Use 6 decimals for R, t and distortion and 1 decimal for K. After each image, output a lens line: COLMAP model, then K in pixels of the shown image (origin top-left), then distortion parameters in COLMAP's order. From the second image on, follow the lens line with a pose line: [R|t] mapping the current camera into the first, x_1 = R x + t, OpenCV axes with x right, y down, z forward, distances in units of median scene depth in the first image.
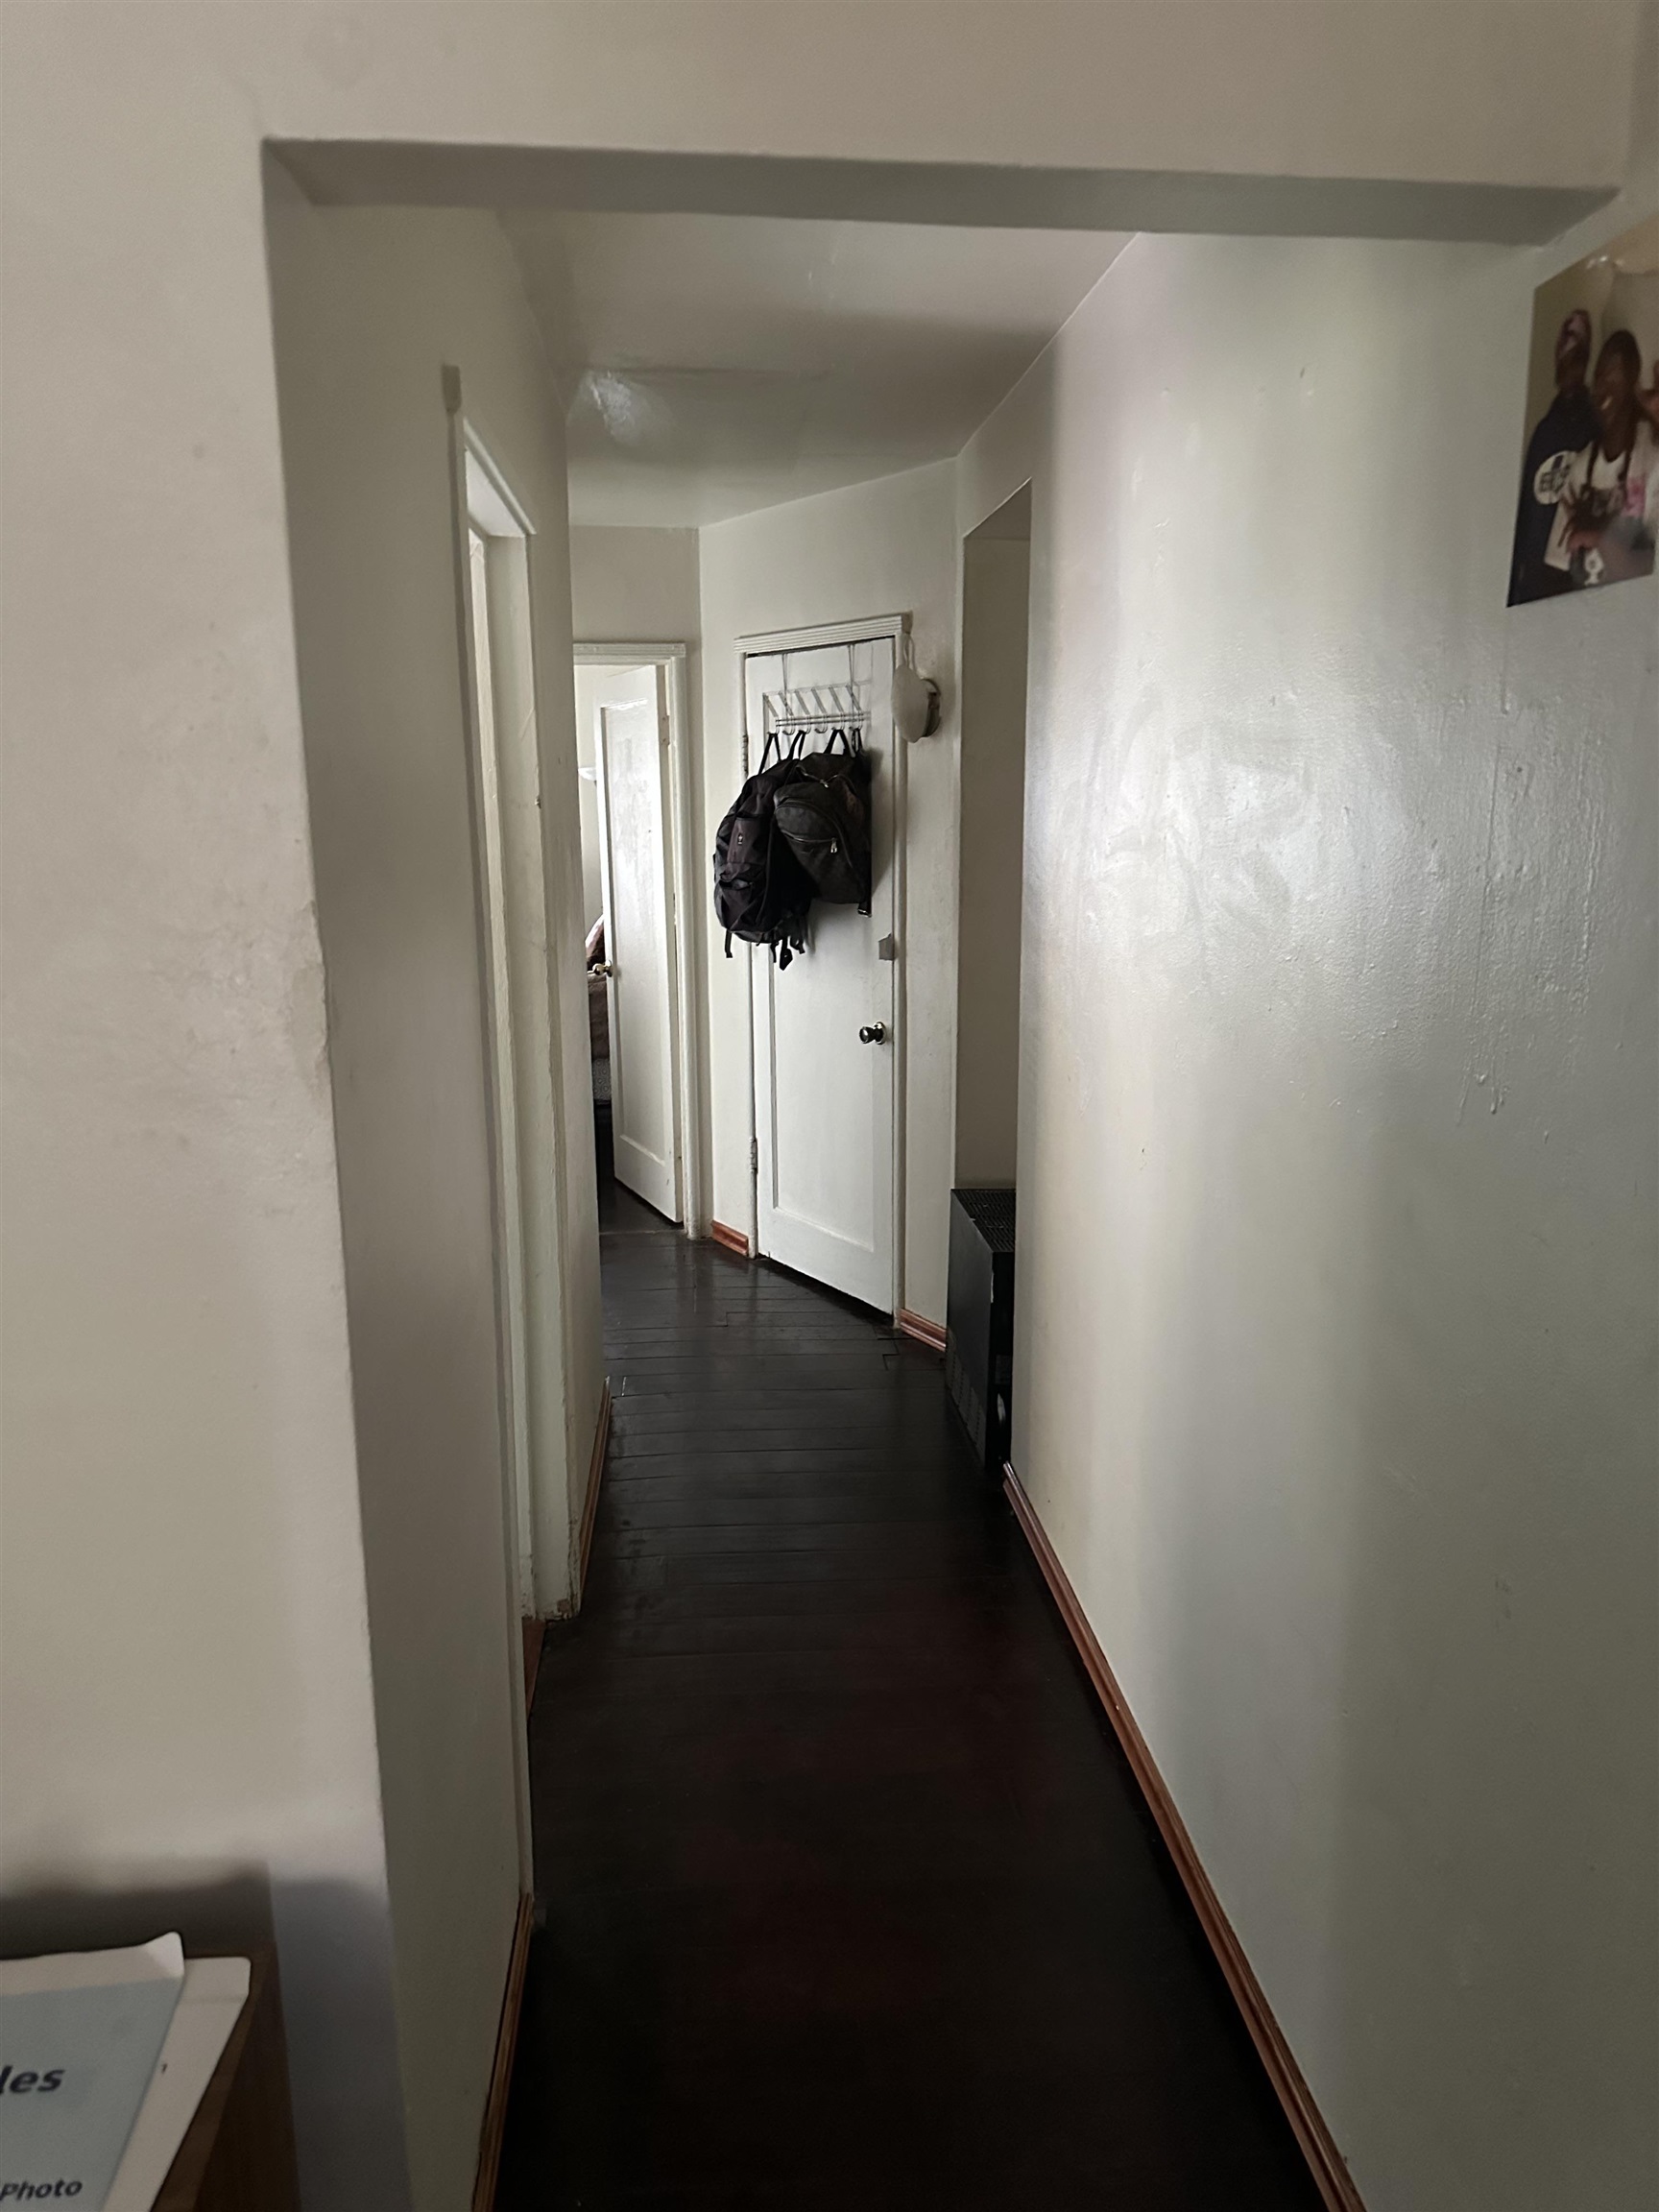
lens RADIAL K [[1576.3, 0, 831.3], [0, 1576.3, 1123.0], [0, 0, 1]] dist [0.068691, -0.076156]
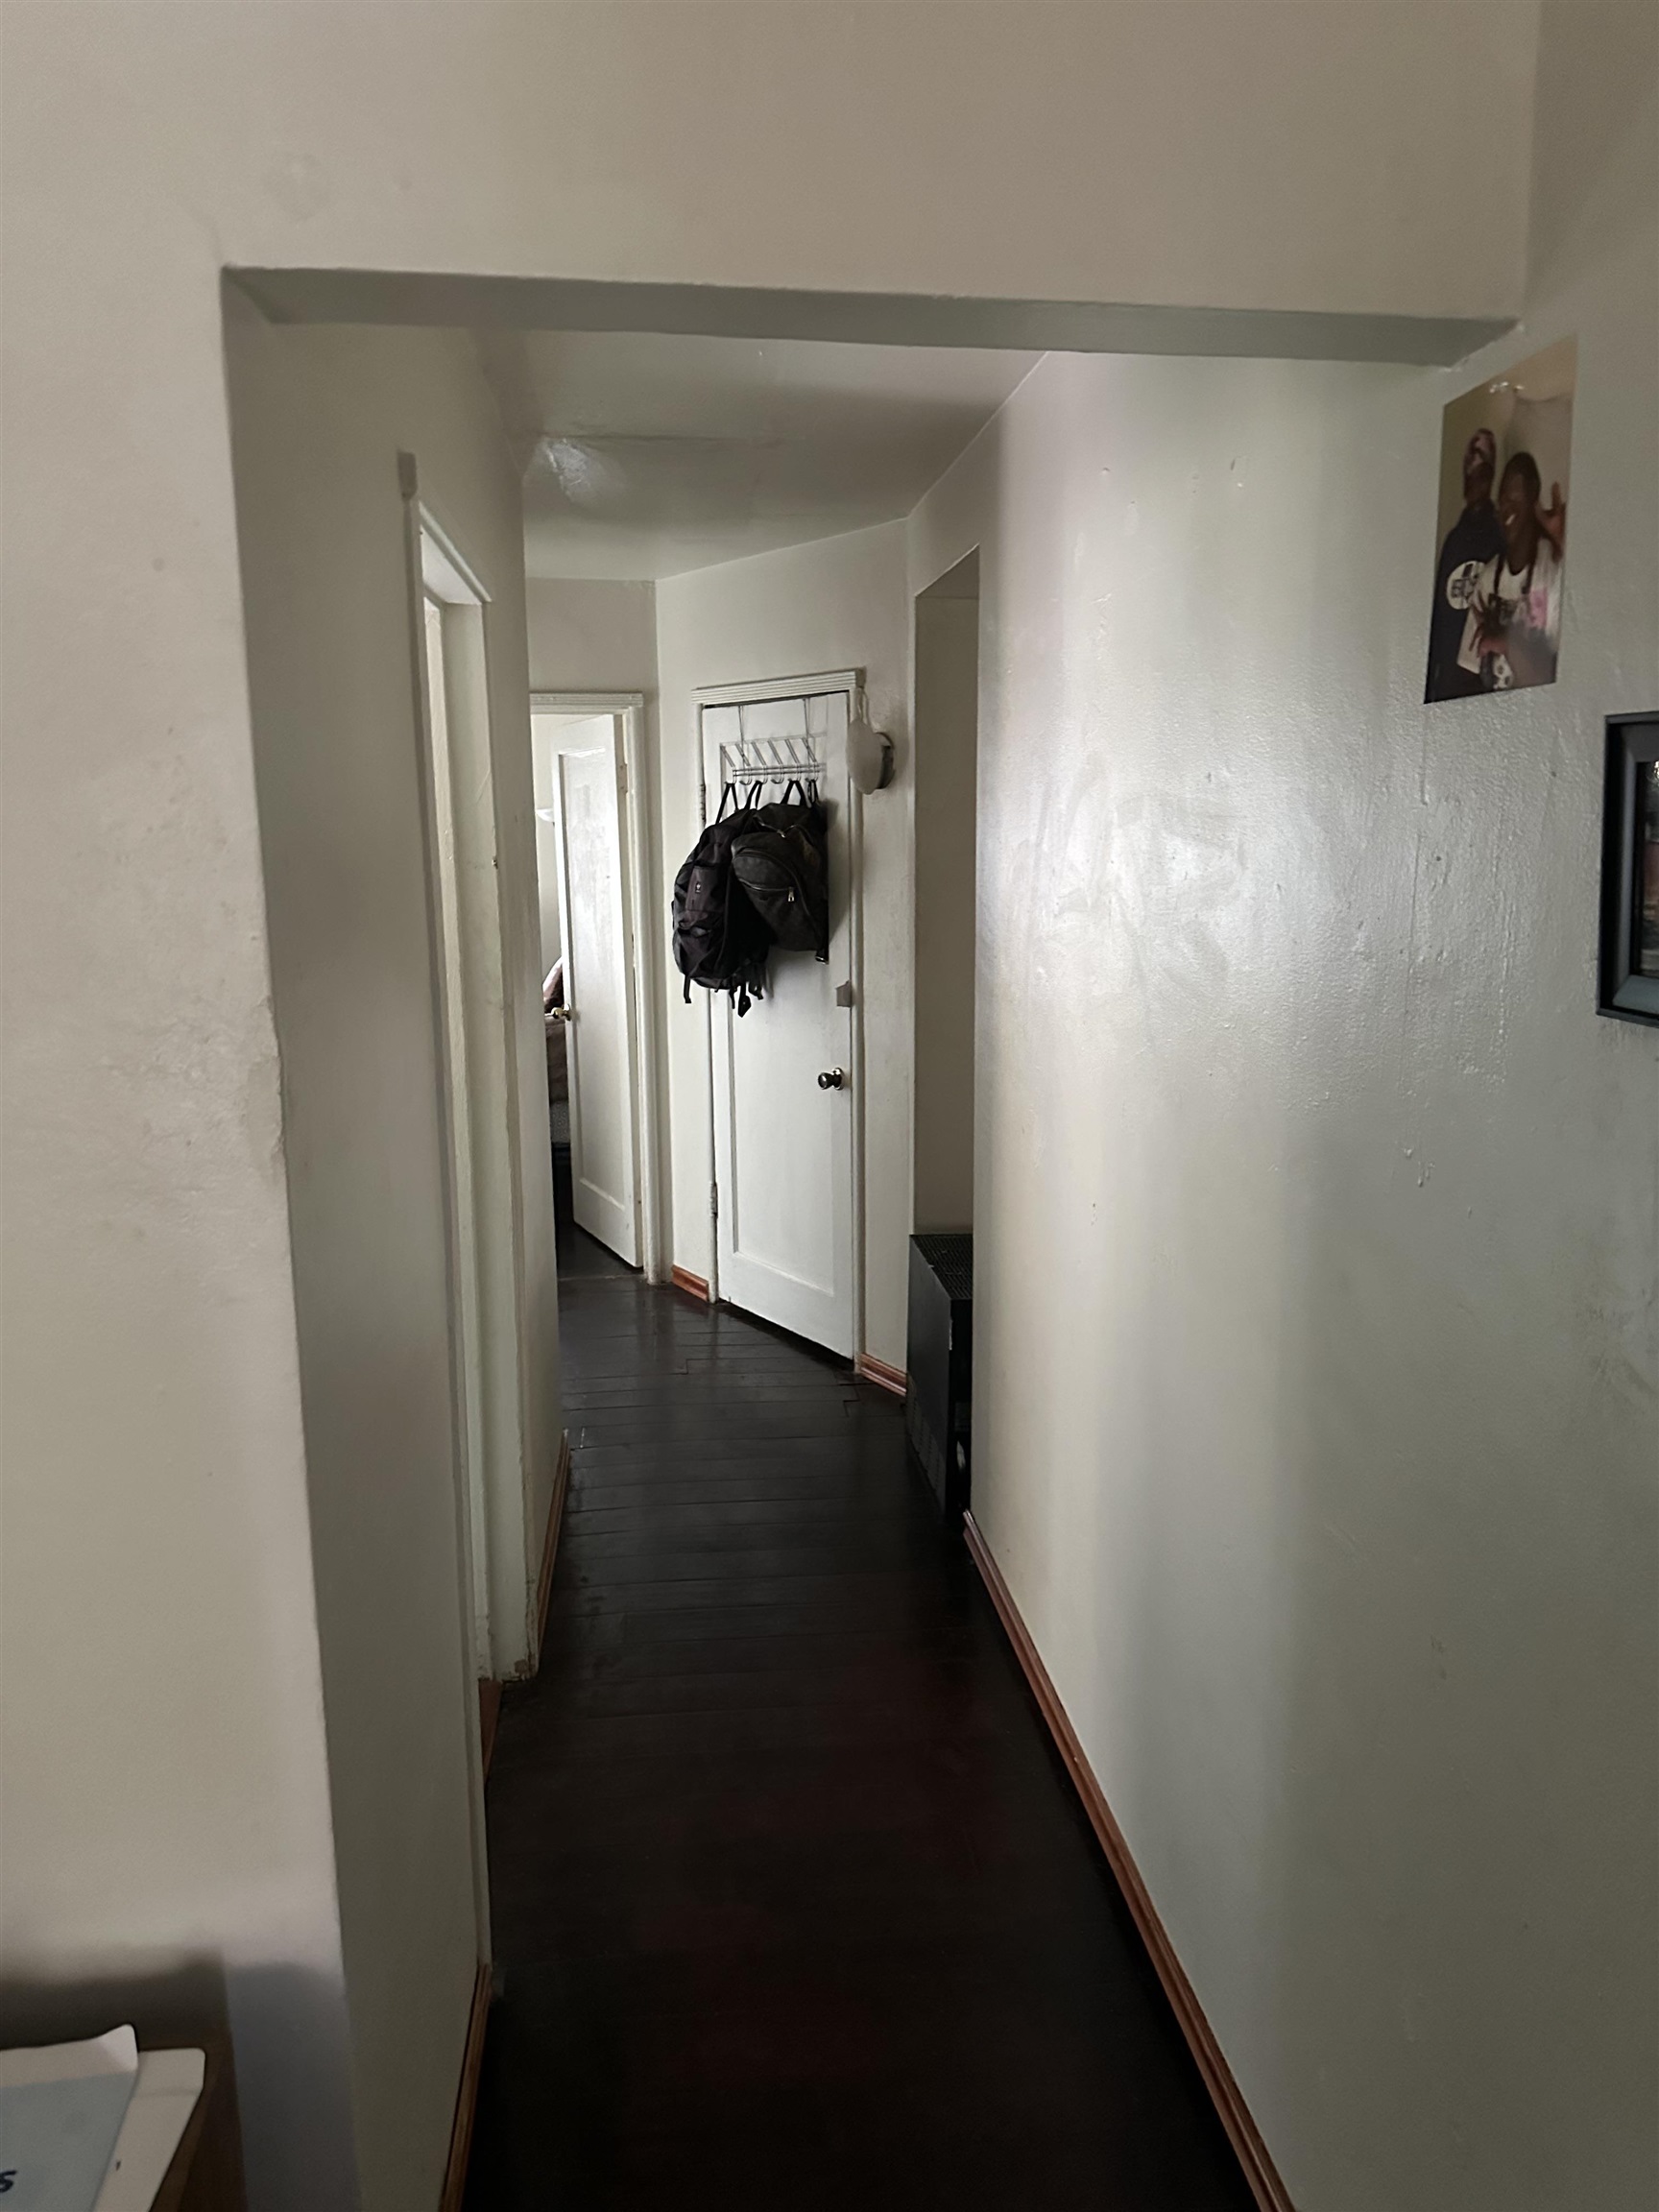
lens RADIAL K [[1576.3, 0, 844.4], [0, 1576.3, 1114.7], [0, 0, 1]] dist [0.068691, -0.076156]
pose [[0.999443, -0.007103, 0.032611, 0.002886], [0.007984, 0.999604, -0.026980, -0.011172], [-0.032407, 0.027225, 0.999104, -0.009598]]
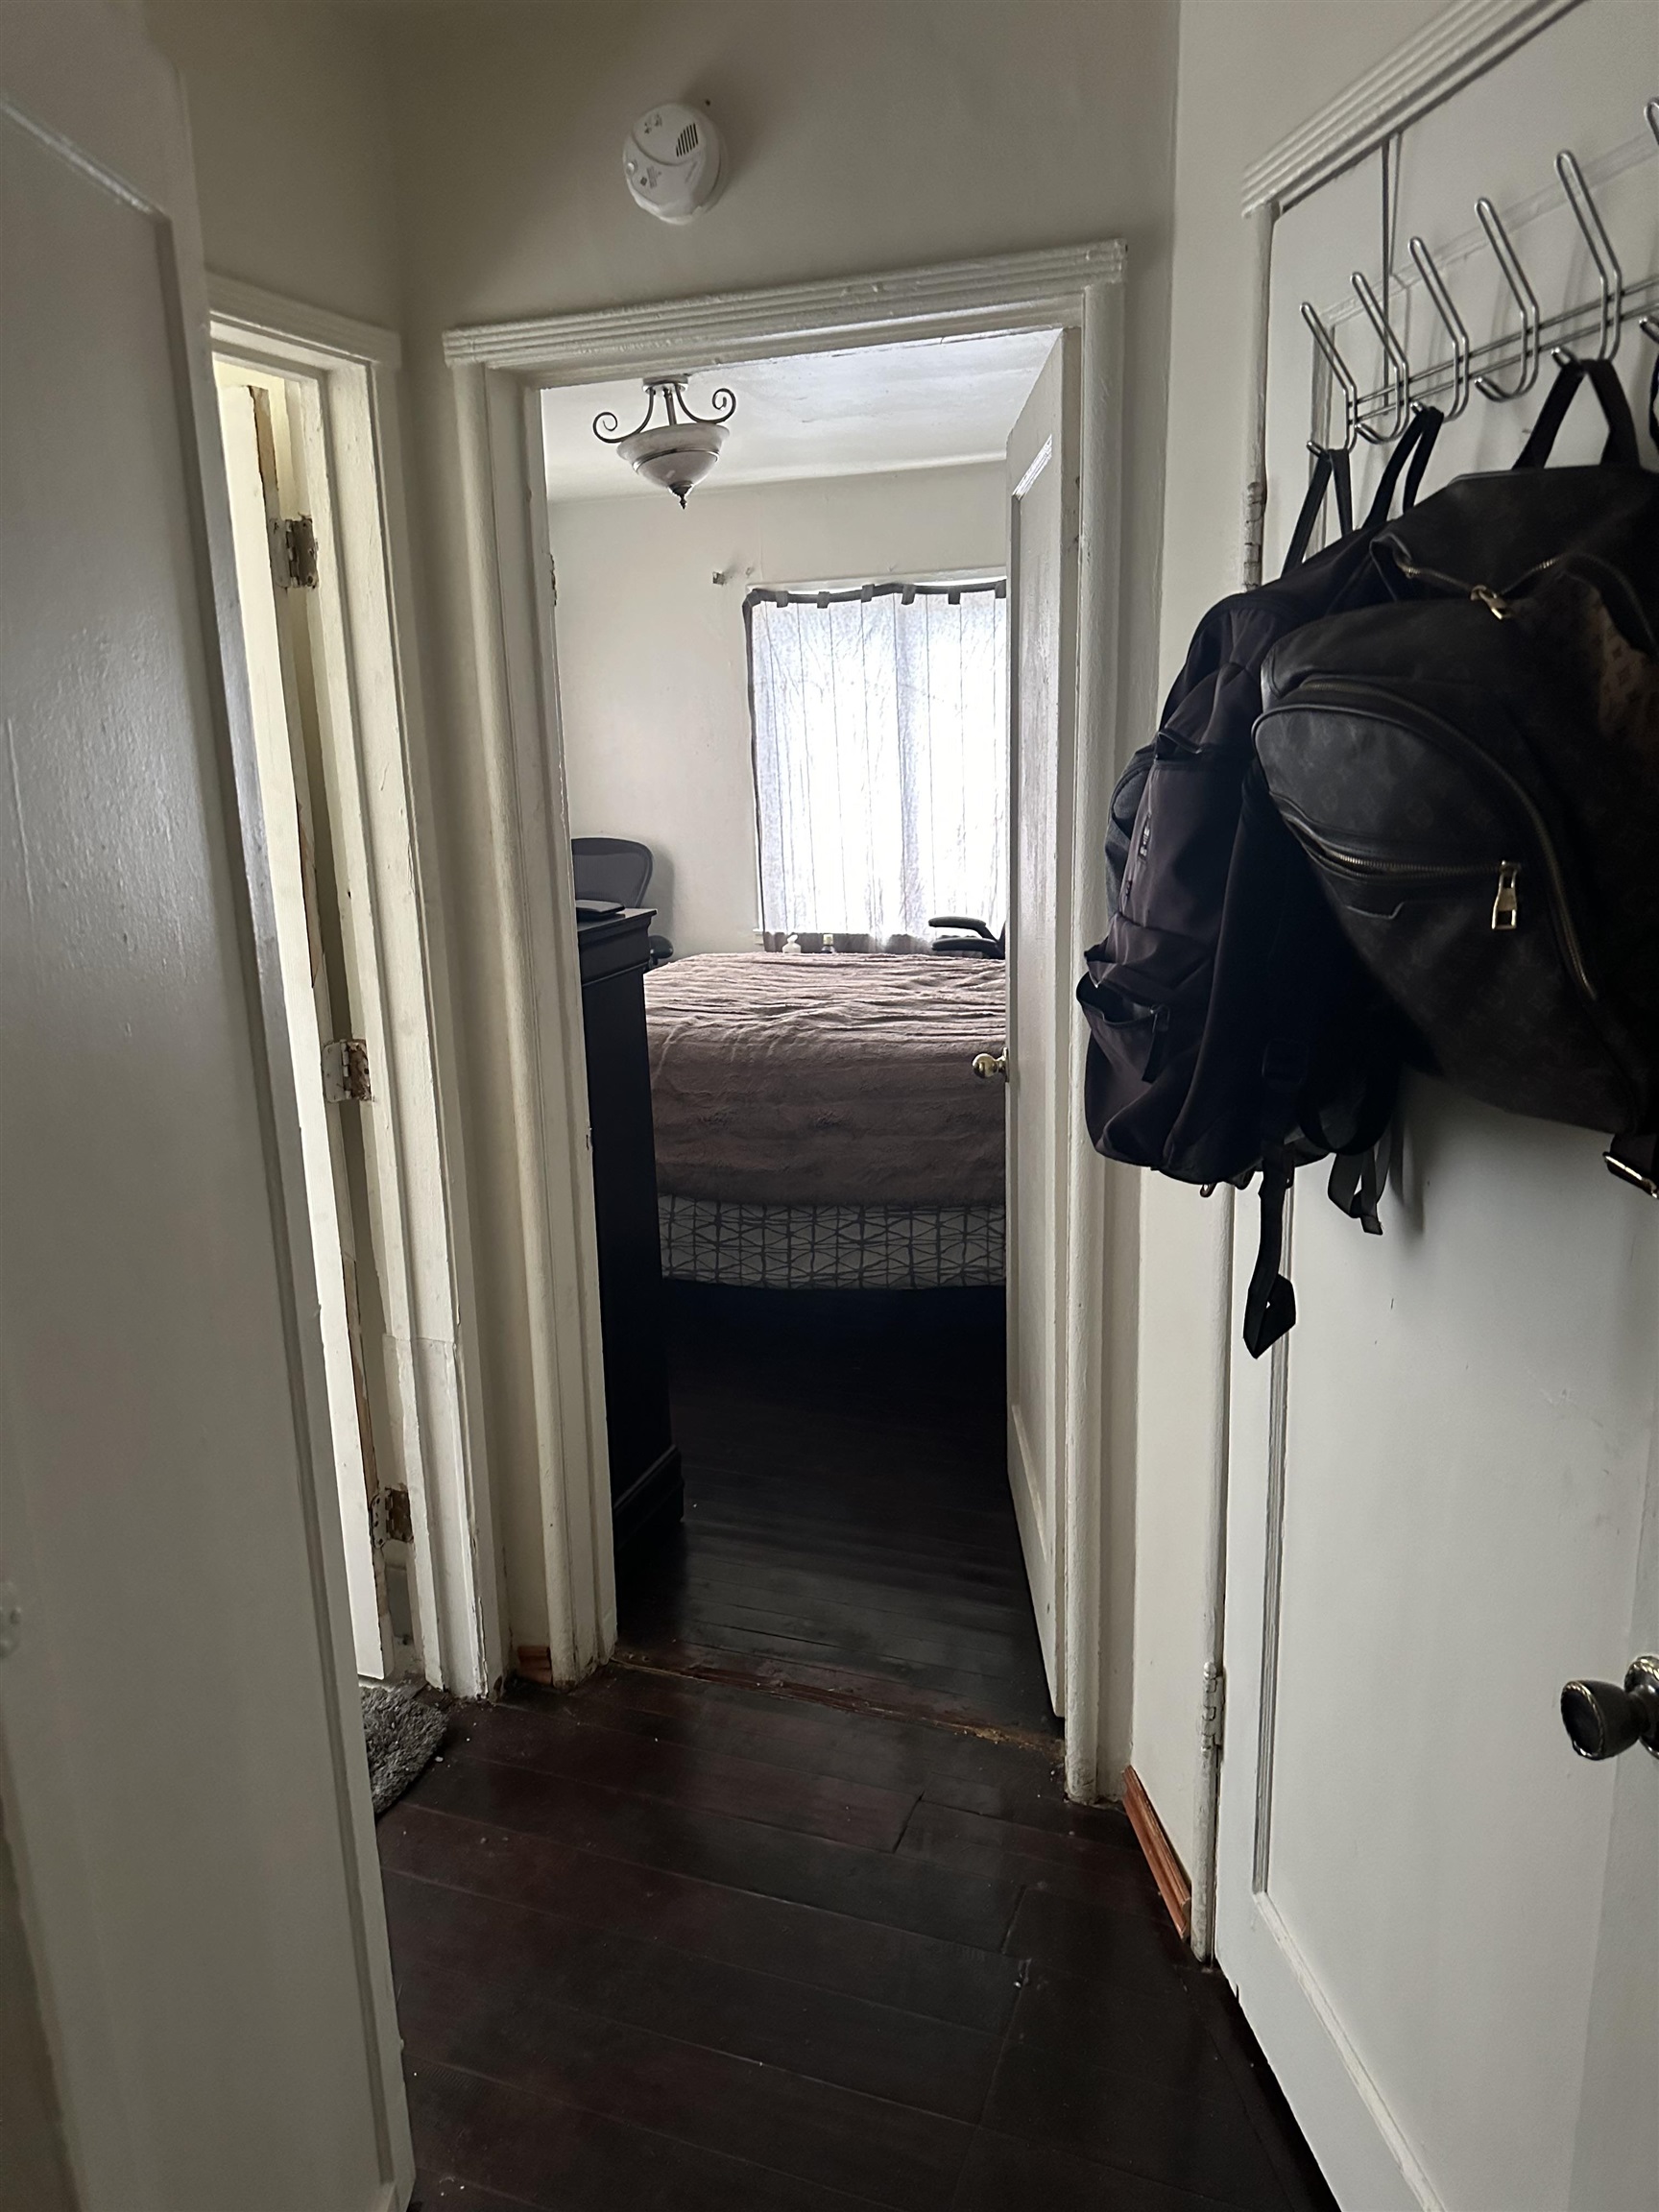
lens RADIAL K [[1576.3, 0, 829.6], [0, 1576.3, 1101.0], [0, 0, 1]] dist [0.068691, -0.076156]
pose [[0.907377, 0.085318, -0.411568, 0.014529], [-0.069959, 0.996180, 0.052269, -0.235170], [0.414455, -0.018635, 0.909879, 1.184134]]
